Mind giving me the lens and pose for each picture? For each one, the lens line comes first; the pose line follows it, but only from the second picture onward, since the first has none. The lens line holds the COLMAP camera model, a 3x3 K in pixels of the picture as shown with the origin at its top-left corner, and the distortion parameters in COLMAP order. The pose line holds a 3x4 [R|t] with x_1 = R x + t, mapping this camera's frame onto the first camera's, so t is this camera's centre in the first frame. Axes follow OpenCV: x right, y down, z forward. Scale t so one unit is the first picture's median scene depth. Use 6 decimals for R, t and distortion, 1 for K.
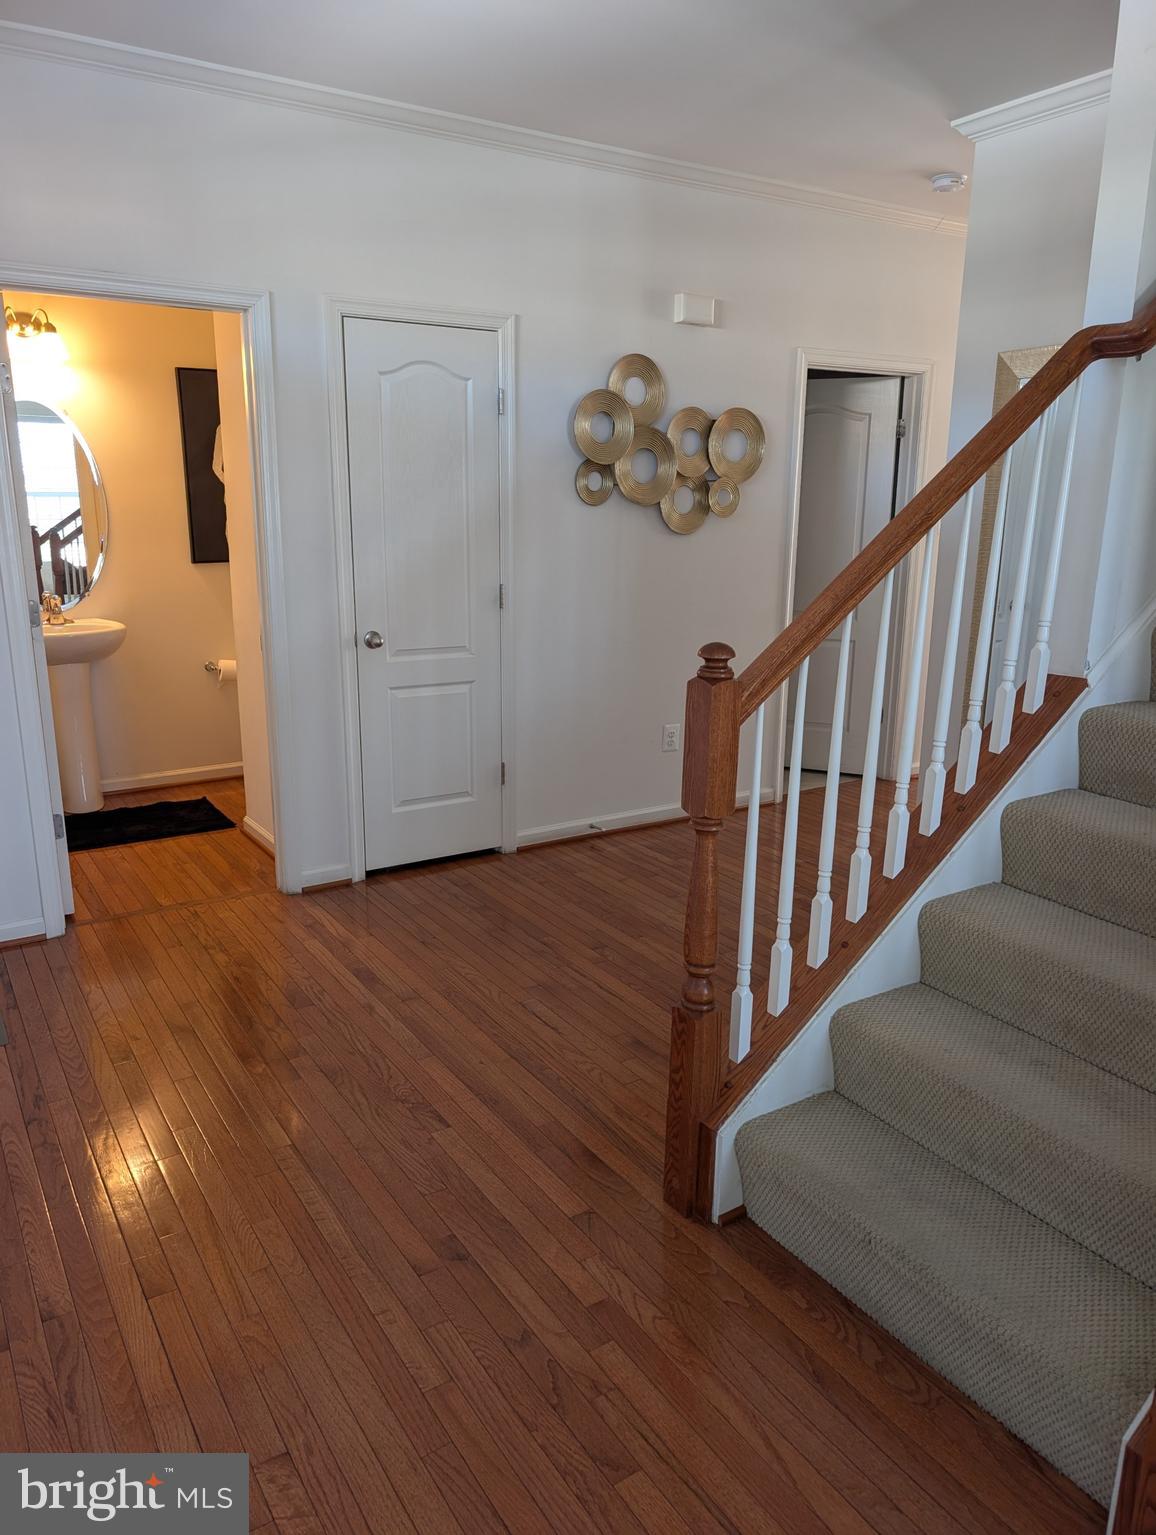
lens RADIAL K [[1106.7, 0, 580.2], [0, 1106.7, 770.8], [0, 0, 1]] dist [0.004748, -0.001342]
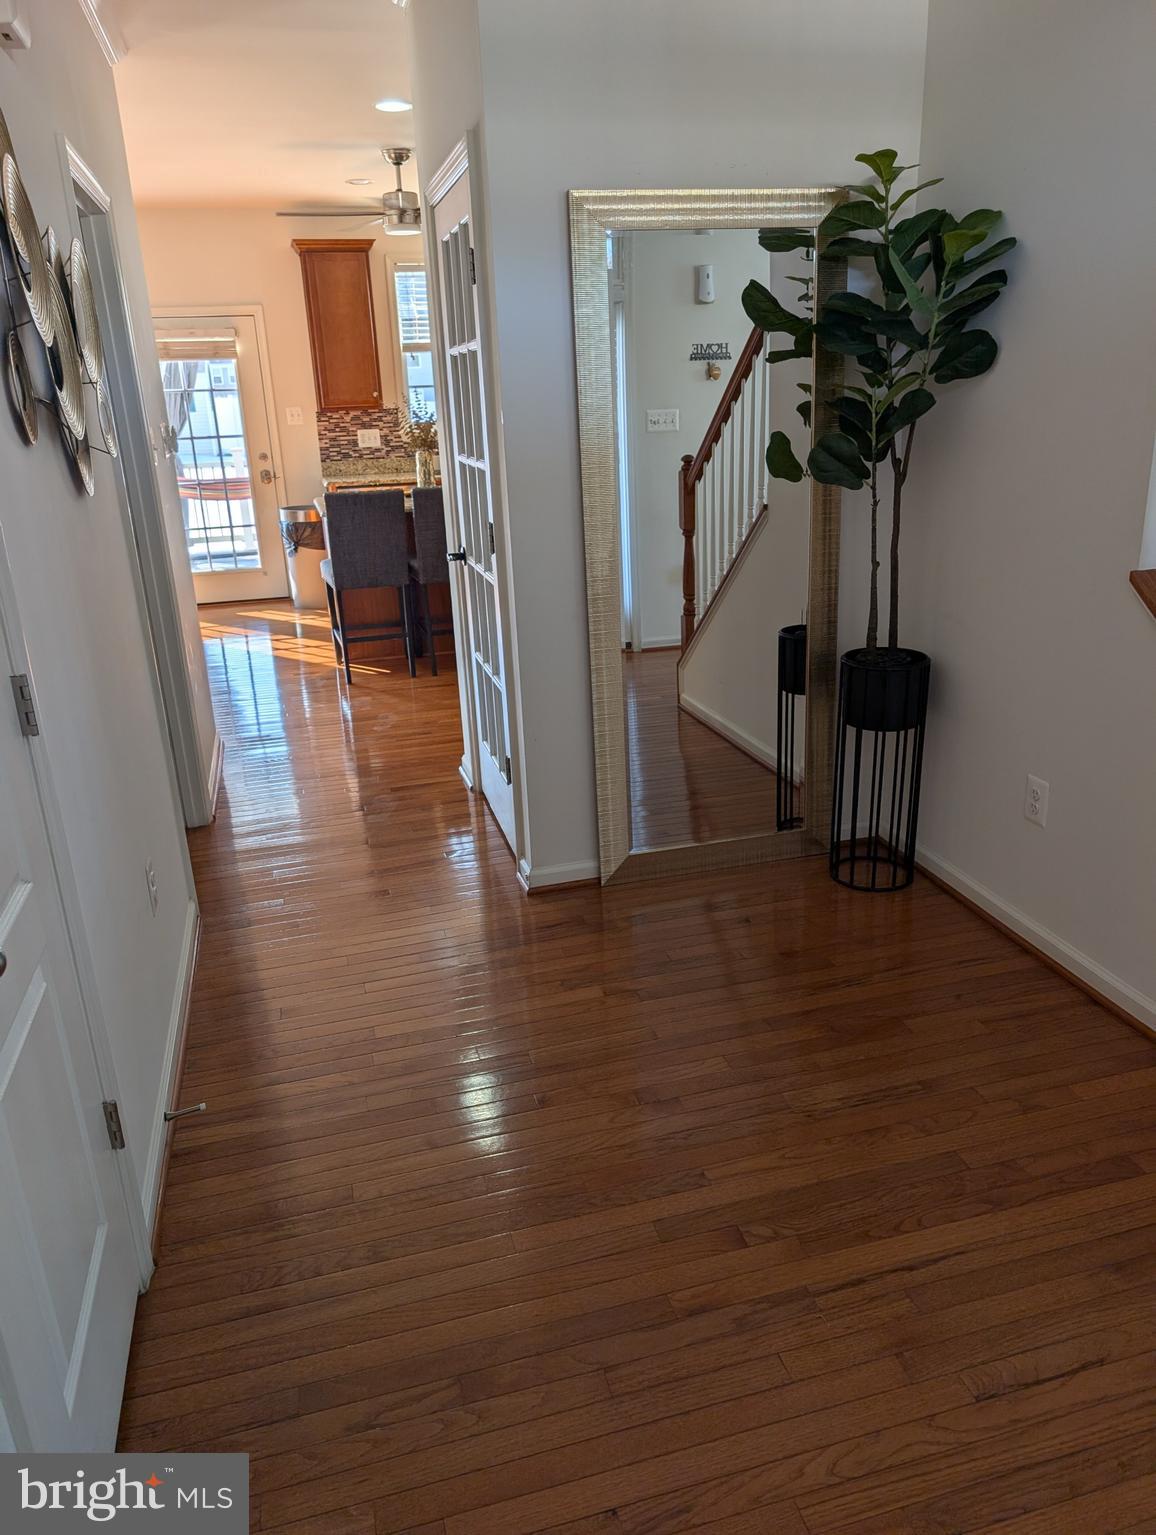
lens RADIAL K [[1106.7, 0, 583.1], [0, 1106.7, 773.5], [0, 0, 1]] dist [0.004748, -0.001342]
pose [[0.288193, -0.327244, 0.899920, -0.442836], [0.273613, 0.928753, 0.250107, -0.220810], [-0.917650, 0.174151, 0.357198, 0.876789]]
